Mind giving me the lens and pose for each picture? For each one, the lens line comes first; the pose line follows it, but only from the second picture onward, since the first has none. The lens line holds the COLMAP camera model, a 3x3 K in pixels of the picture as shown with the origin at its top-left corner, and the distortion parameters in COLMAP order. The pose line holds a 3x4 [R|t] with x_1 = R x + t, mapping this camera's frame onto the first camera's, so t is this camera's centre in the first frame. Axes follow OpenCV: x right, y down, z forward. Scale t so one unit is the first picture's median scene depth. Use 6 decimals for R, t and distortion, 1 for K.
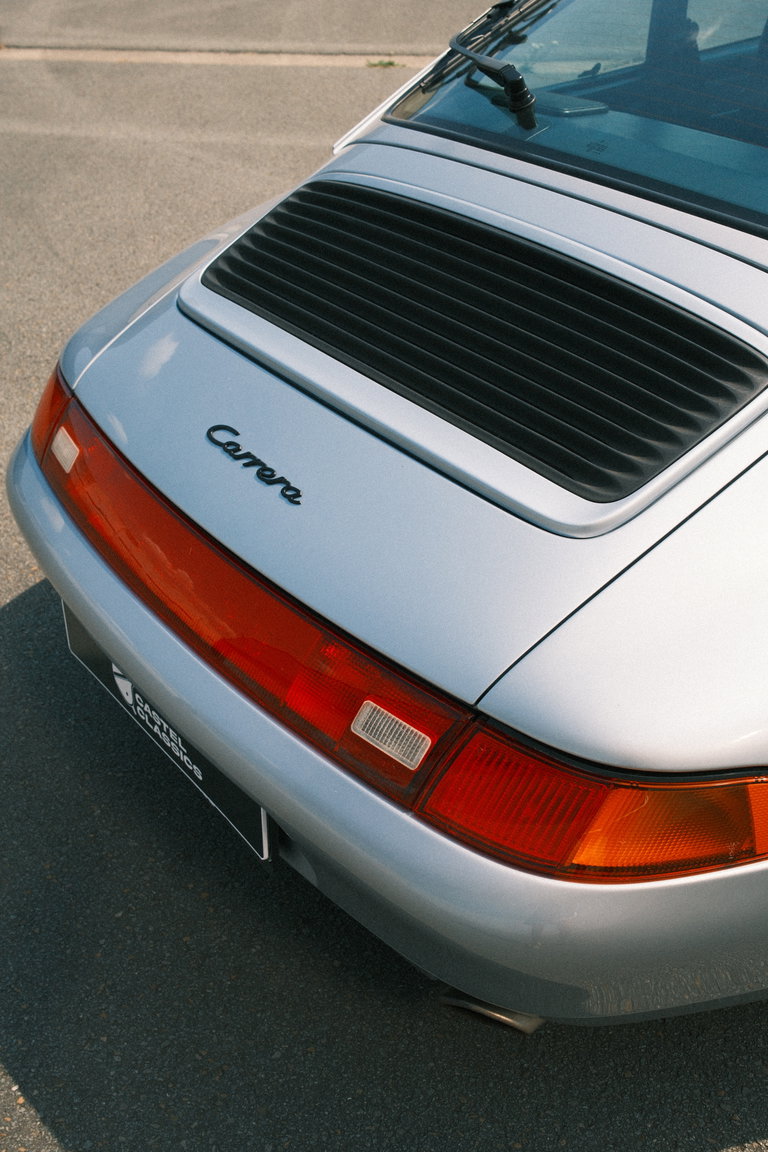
lens RADIAL K [[1198.9, 0, 399.1], [0, 1198.9, 576.7], [0, 0, 1]] dist [-0.029324, 0.131801]
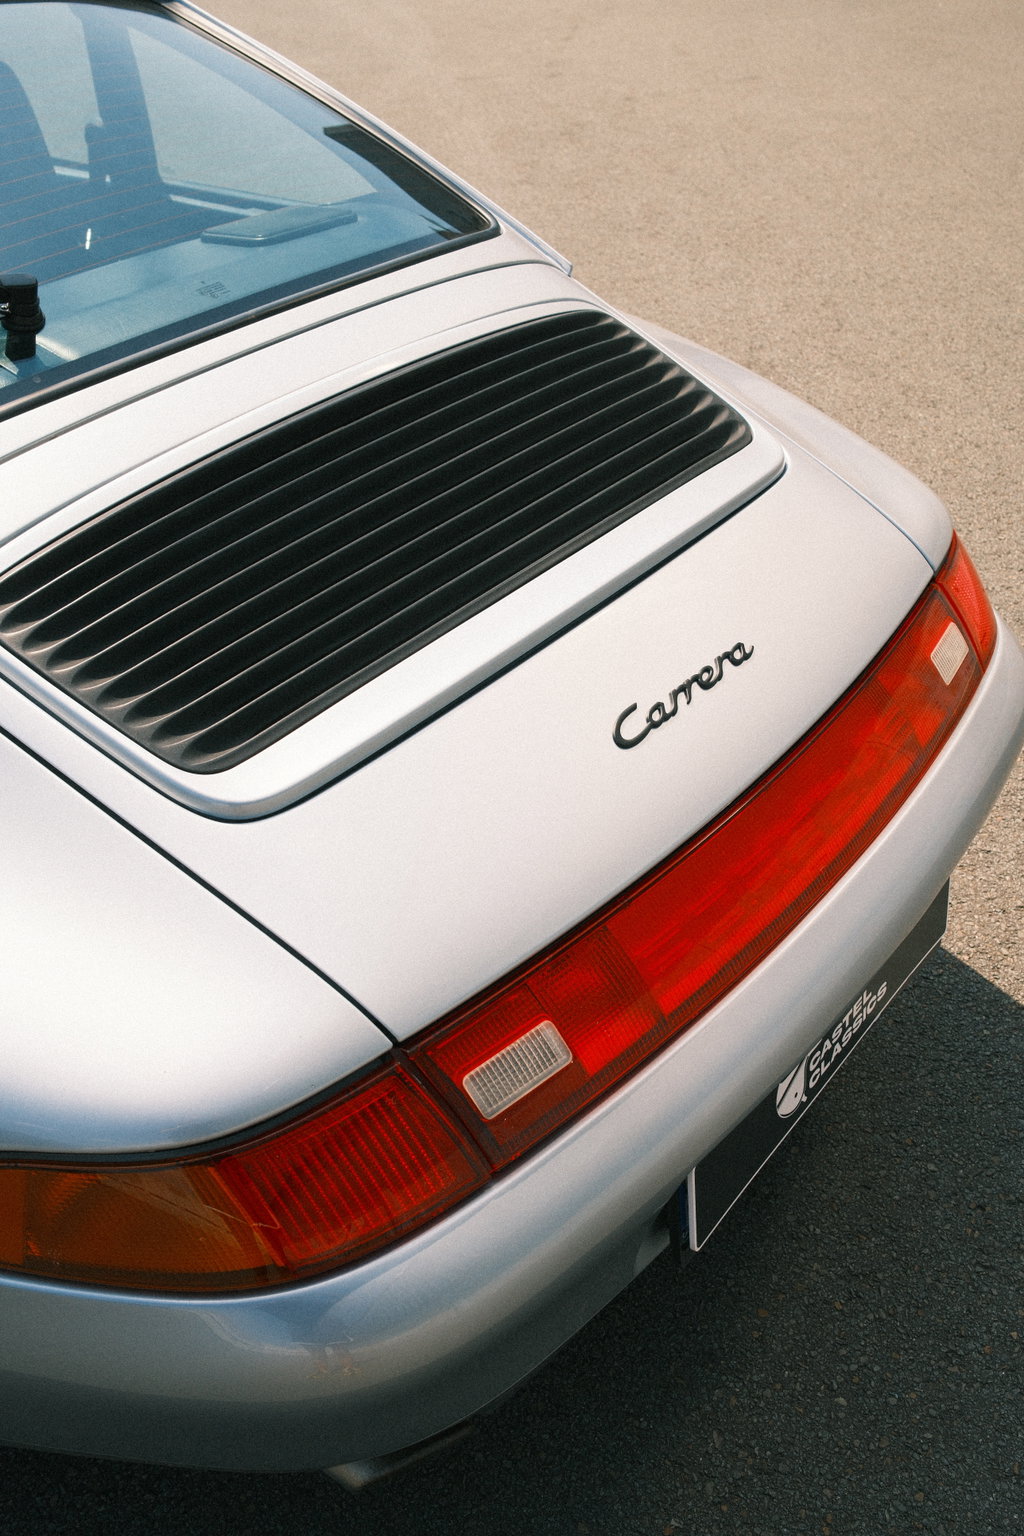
lens RADIAL K [[1598.6, 0, 532.1], [0, 1598.6, 768.9], [0, 0, 1]] dist [-0.029324, 0.131801]
pose [[-0.275654, -0.499125, 0.821516, -0.866949], [0.573851, 0.600184, 0.557202, -0.625108], [-0.771174, 0.625023, 0.120980, 0.919940]]
